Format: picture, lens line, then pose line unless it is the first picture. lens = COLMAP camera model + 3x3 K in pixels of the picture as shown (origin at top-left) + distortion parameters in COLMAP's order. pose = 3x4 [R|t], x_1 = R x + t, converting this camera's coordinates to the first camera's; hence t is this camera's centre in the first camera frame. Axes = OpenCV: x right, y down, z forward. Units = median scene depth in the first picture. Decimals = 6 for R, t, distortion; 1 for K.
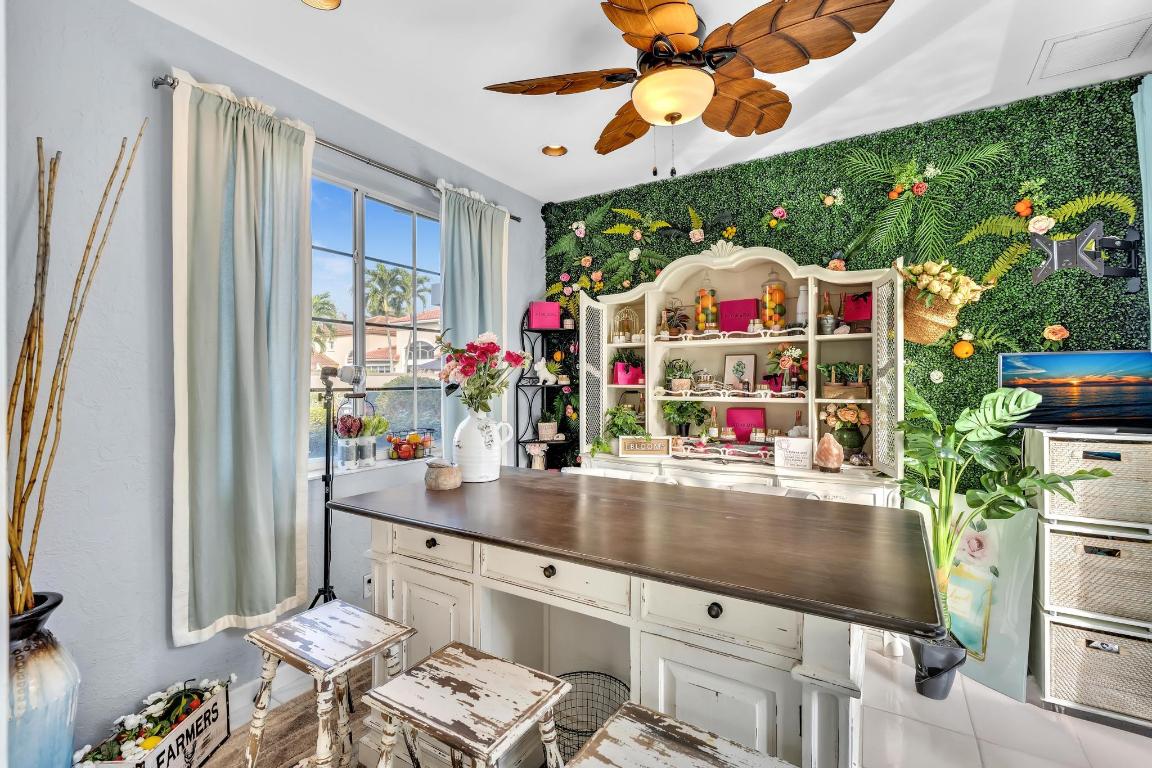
lens RADIAL K [[522.2, 0, 574.0], [0, 522.2, 380.1], [0, 0, 1]] dist [0.000130, 0.001021]
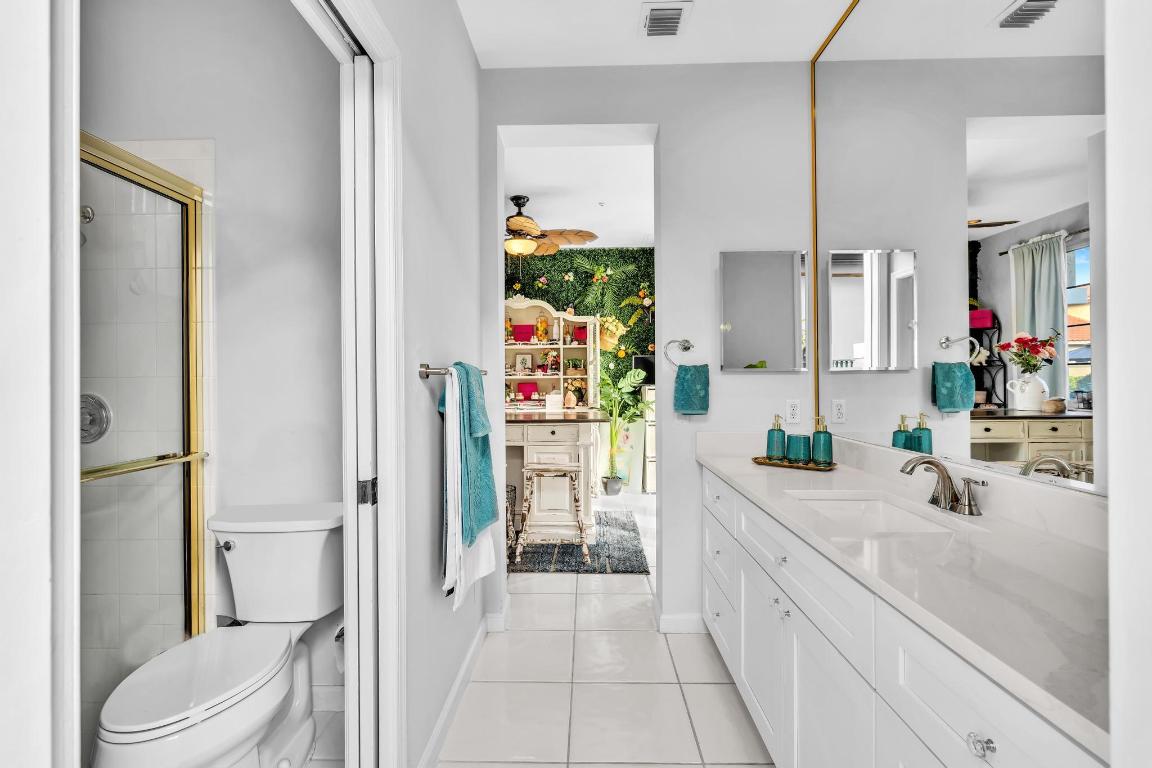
lens RADIAL K [[500.4, 0, 572.5], [0, 500.4, 381.1], [0, 0, 1]] dist [0.002225, -0.000582]
pose [[0.866399, -0.001436, 0.499350, -0.495746], [0.003589, 0.999988, -0.003351, 0.062889], [-0.499339, 0.004696, 0.866394, -0.735998]]
